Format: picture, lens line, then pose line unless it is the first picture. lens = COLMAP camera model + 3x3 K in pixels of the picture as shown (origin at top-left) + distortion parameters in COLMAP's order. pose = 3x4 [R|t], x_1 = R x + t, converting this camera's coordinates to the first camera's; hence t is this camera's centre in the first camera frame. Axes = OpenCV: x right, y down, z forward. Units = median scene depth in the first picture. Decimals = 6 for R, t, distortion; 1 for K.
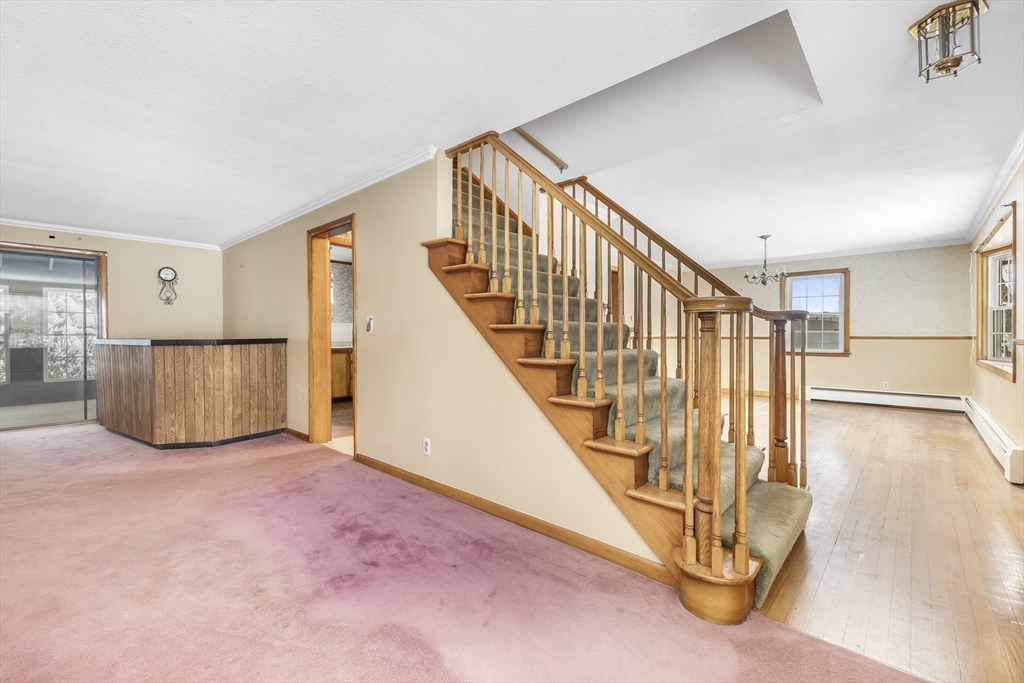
lens RADIAL K [[437.4, 0, 504.6], [0, 437.4, 340.4], [0, 0, 1]] dist [-0.000005, 0.000822]
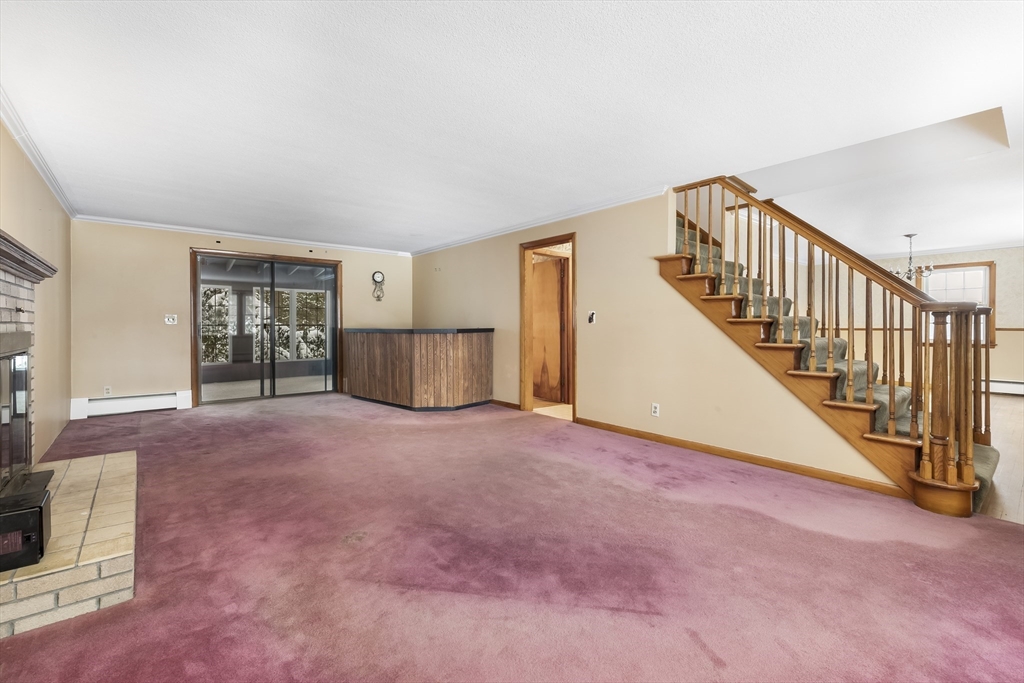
lens RADIAL K [[437.4, 0, 509.7], [0, 437.4, 331.3], [0, 0, 1]] dist [-0.000005, 0.000822]
pose [[0.990538, 0.003793, -0.137184, -0.443888], [-0.003713, 0.999993, 0.000833, 0.004117], [0.137186, -0.000315, 0.990545, -0.385030]]
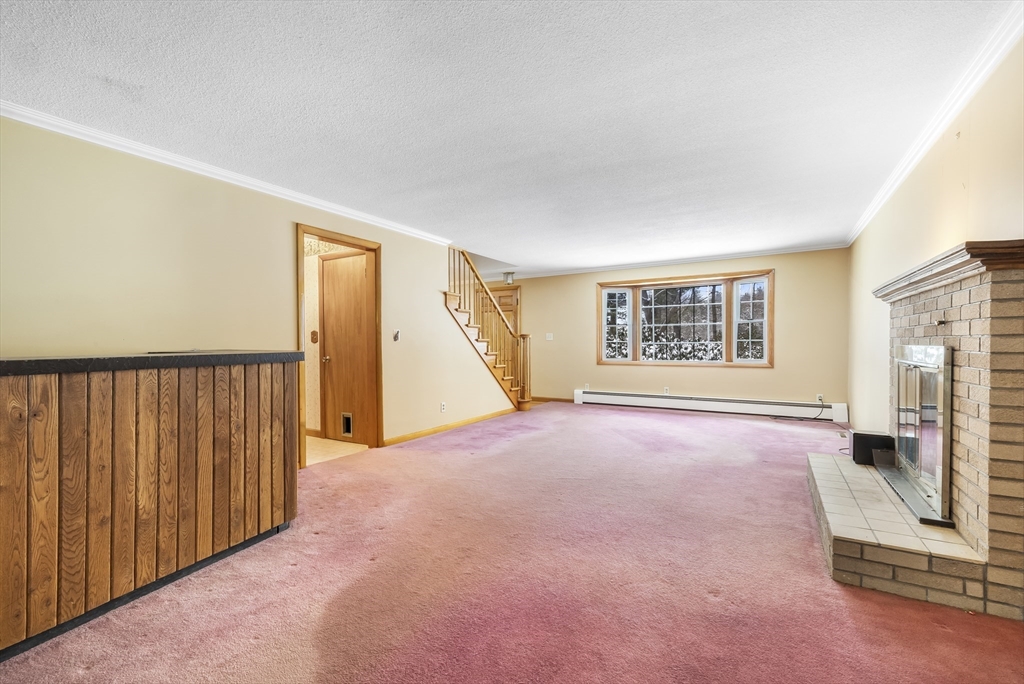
lens RADIAL K [[437.4, 0, 497.8], [0, 437.4, 345.5], [0, 0, 1]] dist [-0.000005, 0.000822]
pose [[-0.176696, -0.003349, 0.984260, -1.992849], [0.018612, 0.999804, 0.006744, -0.012346], [-0.984089, 0.019511, -0.176599, 1.115173]]
